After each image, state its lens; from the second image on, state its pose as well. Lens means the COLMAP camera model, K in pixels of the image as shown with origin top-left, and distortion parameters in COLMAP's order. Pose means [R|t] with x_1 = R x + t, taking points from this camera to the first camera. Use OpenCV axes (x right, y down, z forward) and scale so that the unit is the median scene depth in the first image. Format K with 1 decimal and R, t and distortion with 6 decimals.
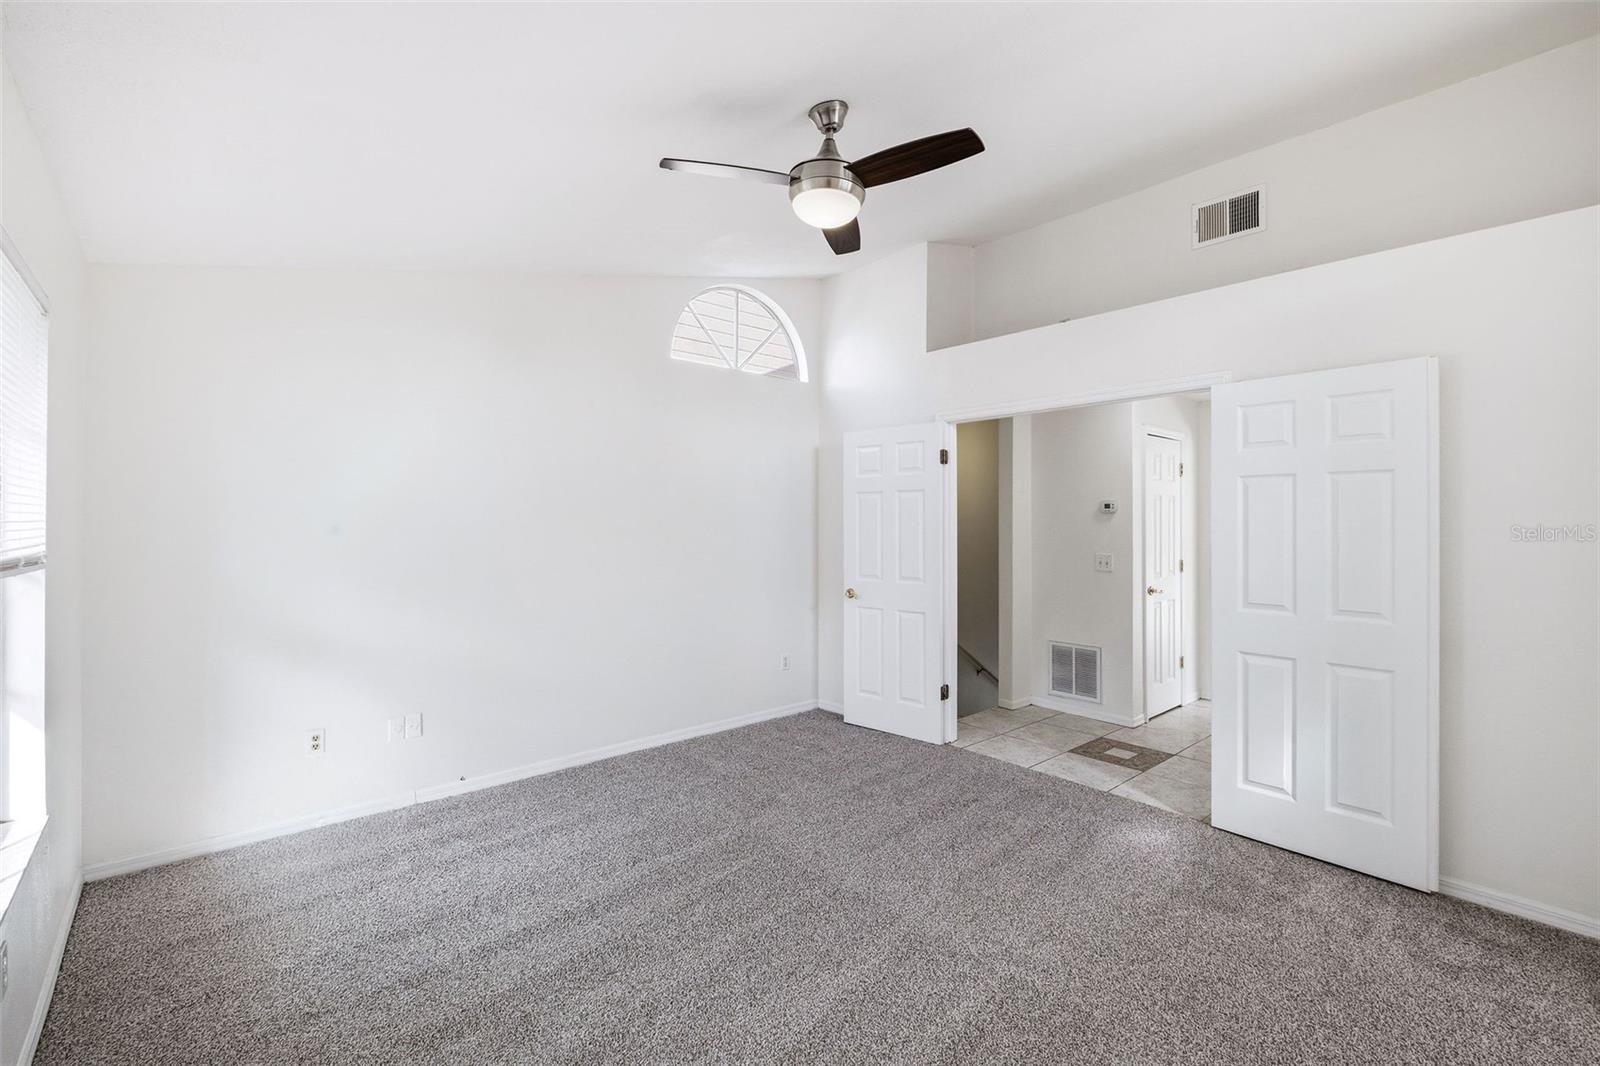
lens RADIAL K [[700.8, 0, 797.7], [0, 700.8, 524.2], [0, 0, 1]] dist [-0.010146, -0.000466]
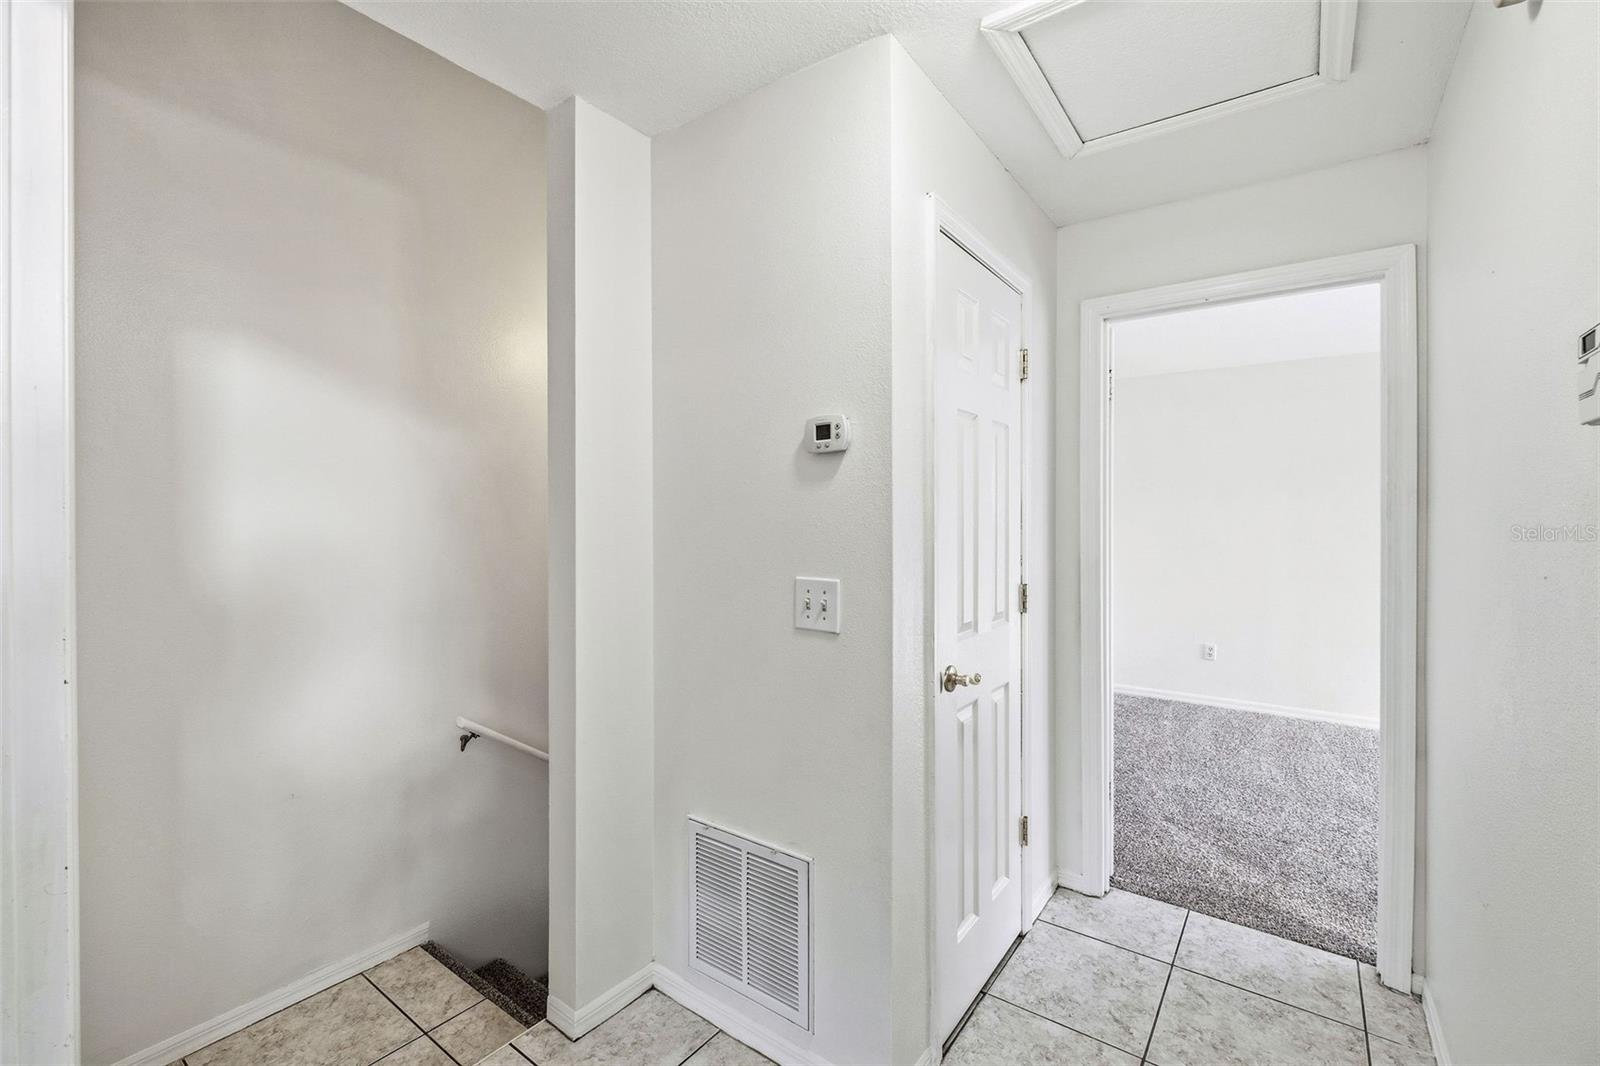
lens RADIAL K [[700.8, 0, 797.7], [0, 700.8, 524.2], [0, 0, 1]] dist [-0.010146, -0.000466]
pose [[0.976032, -0.004565, 0.217580, 0.397892], [0.003192, 0.999973, 0.006661, 0.015451], [-0.217604, -0.005806, 0.976020, 0.754916]]
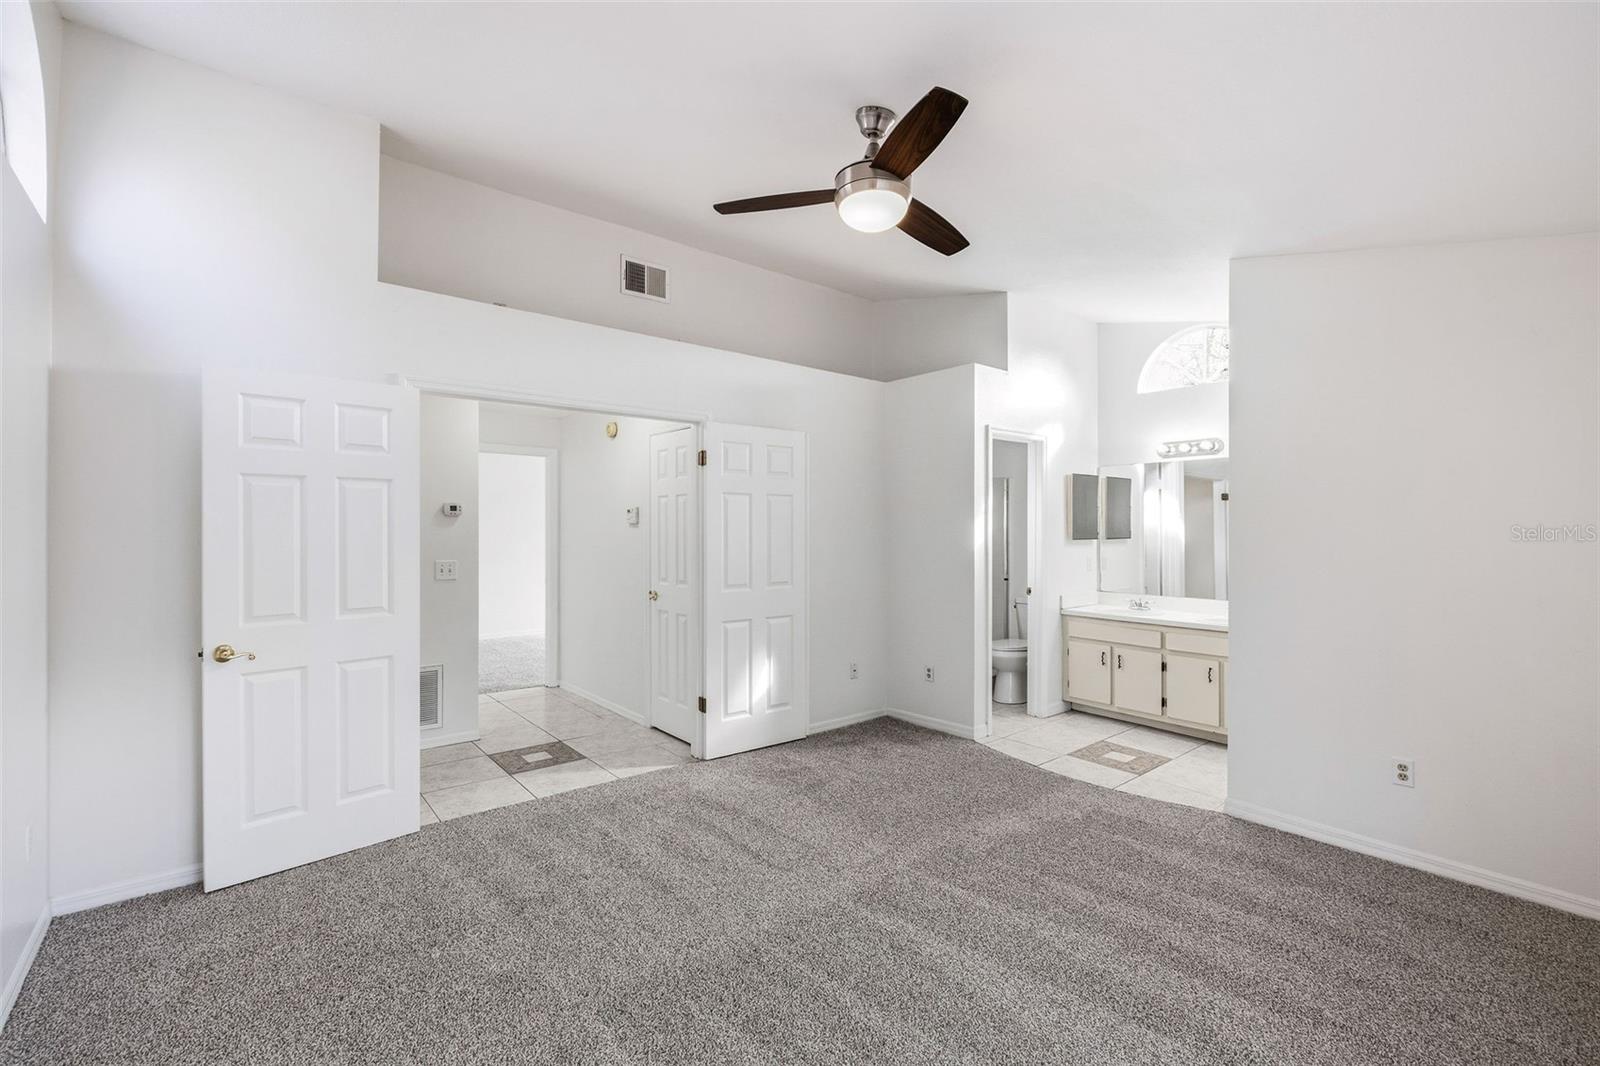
lens RADIAL K [[700.8, 0, 797.7], [0, 700.8, 524.2], [0, 0, 1]] dist [-0.010146, -0.000466]
pose [[0.024091, 0.001159, 0.999709, -0.511994], [0.002531, 0.999996, -0.001220, -0.003022], [-0.999707, 0.002560, 0.024088, 0.580883]]
